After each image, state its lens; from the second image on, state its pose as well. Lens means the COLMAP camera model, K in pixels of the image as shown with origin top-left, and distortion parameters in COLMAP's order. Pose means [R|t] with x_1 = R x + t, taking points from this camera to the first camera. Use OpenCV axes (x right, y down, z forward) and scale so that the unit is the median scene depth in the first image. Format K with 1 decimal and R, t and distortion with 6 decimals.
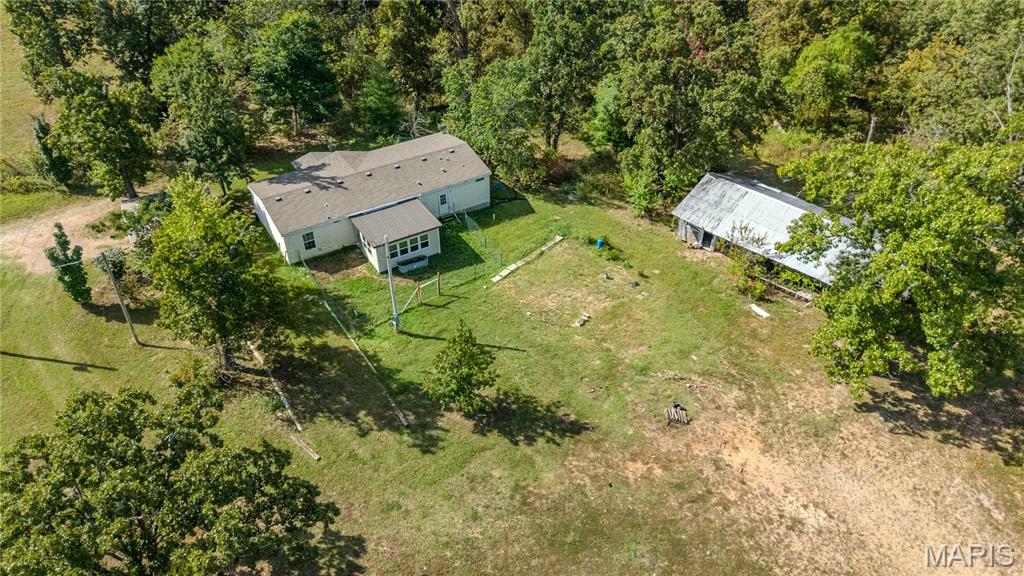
lens RADIAL K [[743.2, 0, 516.4], [0, 743.2, 301.9], [0, 0, 1]] dist [0.109381, -0.002020]
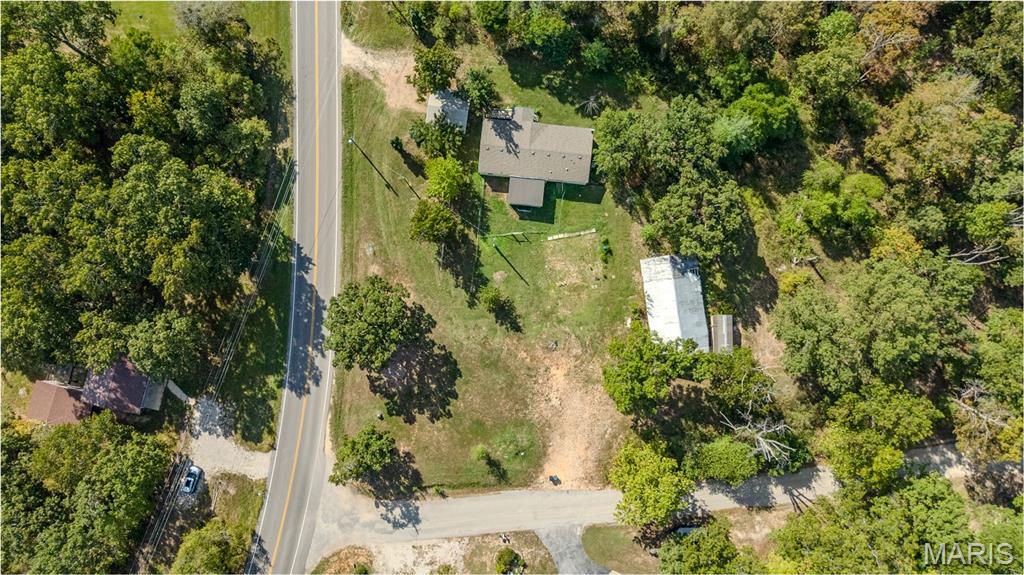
lens RADIAL K [[743.2, 0, 516.4], [0, 743.2, 301.4], [0, 0, 1]] dist [0.109381, -0.002020]
pose [[0.795177, 0.605925, -0.023422, 0.055058], [-0.384190, 0.533319, 0.753637, -1.468166], [0.469139, -0.590277, 0.656873, -0.571000]]
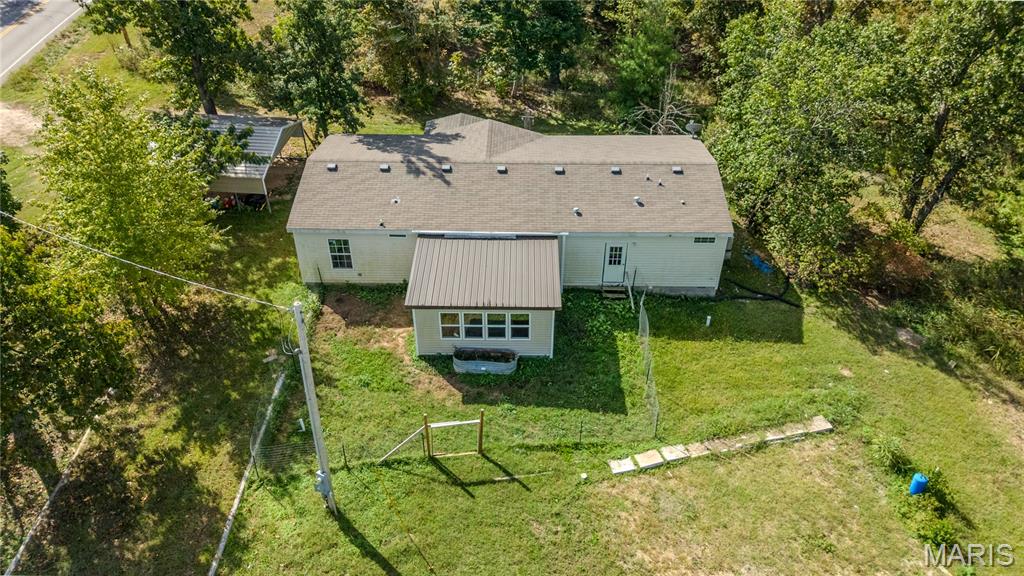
lens RADIAL K [[776.0, 0, 512.0], [0, 776.0, 288.0], [0, 0, 1]] dist [0.045498, -0.003385]
pose [[0.841969, 0.326896, -0.429217, 0.075920], [-0.342892, 0.938432, 0.042088, -0.118843], [0.416549, 0.111739, 0.902220, 0.520301]]
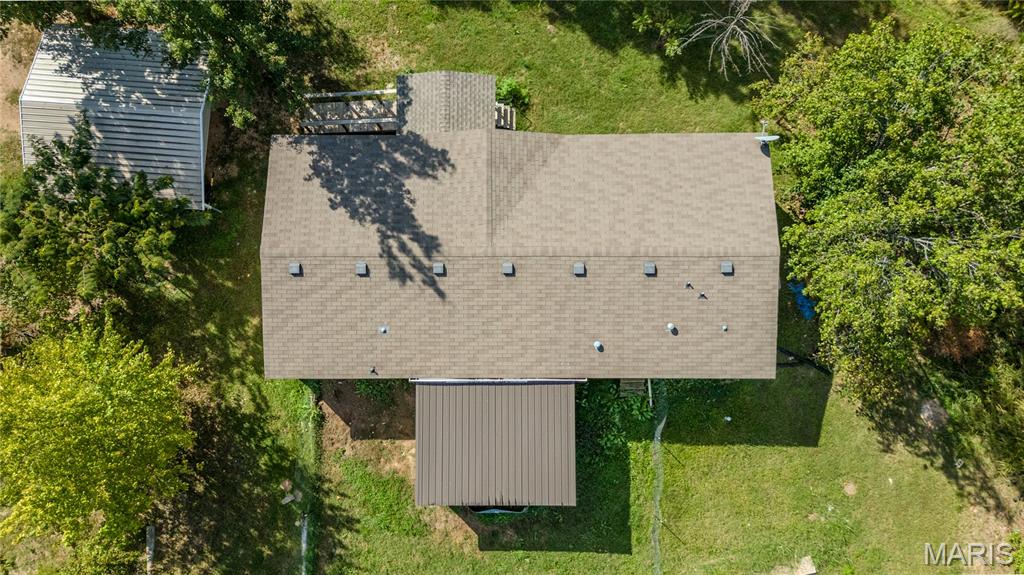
lens RADIAL K [[759.4, 0, 510.9], [0, 759.4, 301.5], [0, 0, 1]] dist [0.035284, -0.001287]
pose [[0.852537, 0.520602, -0.046410, -0.169738], [-0.327659, 0.601522, 0.728567, -0.485266], [0.407210, -0.605924, 0.683400, 0.705581]]
